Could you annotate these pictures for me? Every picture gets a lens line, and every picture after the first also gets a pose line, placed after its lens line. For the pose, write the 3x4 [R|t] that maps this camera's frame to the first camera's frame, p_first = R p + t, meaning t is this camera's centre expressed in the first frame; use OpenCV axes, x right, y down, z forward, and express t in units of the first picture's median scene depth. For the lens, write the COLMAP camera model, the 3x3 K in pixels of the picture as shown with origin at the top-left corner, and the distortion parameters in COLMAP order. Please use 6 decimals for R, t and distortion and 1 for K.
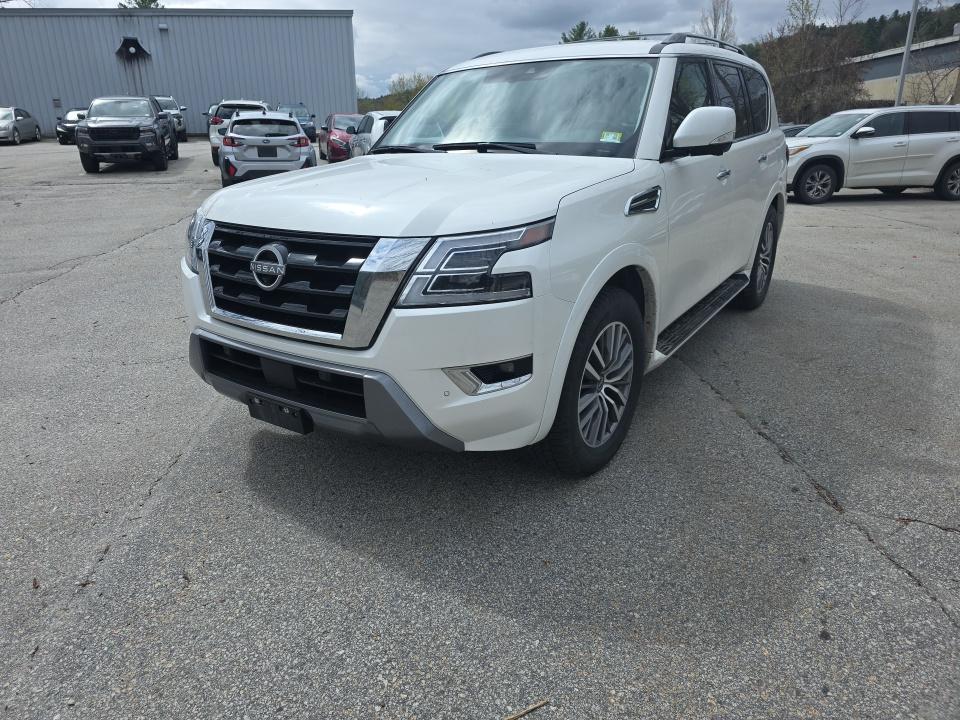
lens RADIAL K [[637.1, 0, 475.0], [0, 637.1, 359.8], [0, 0, 1]] dist [0.048319, -0.041714]
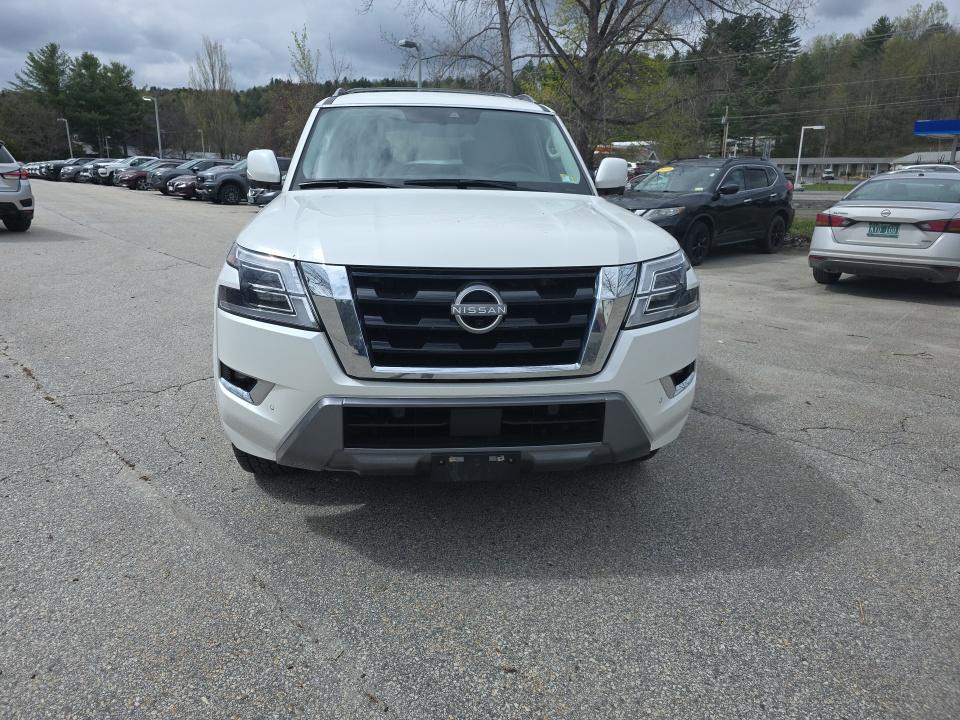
lens RADIAL K [[633.4, 0, 477.6], [0, 633.4, 350.4], [0, 0, 1]] dist [0.052615, -0.041196]
pose [[0.761165, -0.142970, 0.632604, -0.965722], [0.185859, 0.982575, -0.001566, -0.088608], [-0.621357, 0.118768, 0.774474, 0.316501]]
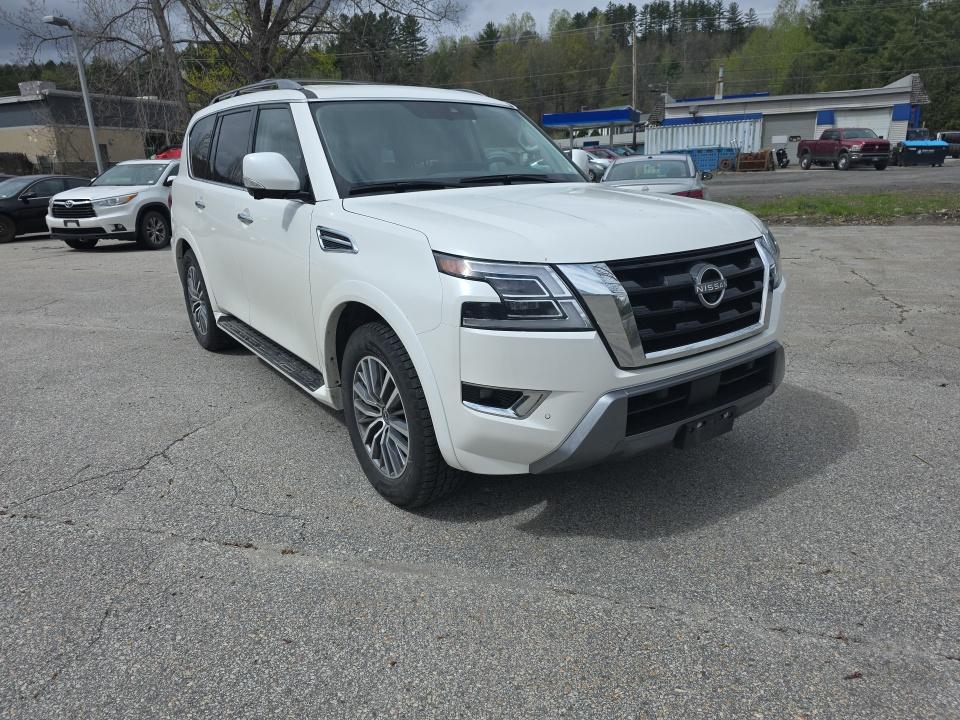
lens RADIAL K [[637.1, 0, 475.0], [0, 637.1, 359.8], [0, 0, 1]] dist [0.048319, -0.041714]
pose [[0.334986, -0.265377, 0.904079, -1.508127], [0.333323, 0.930847, 0.149729, -0.334094], [-0.881295, 0.251193, 0.400277, 1.004769]]
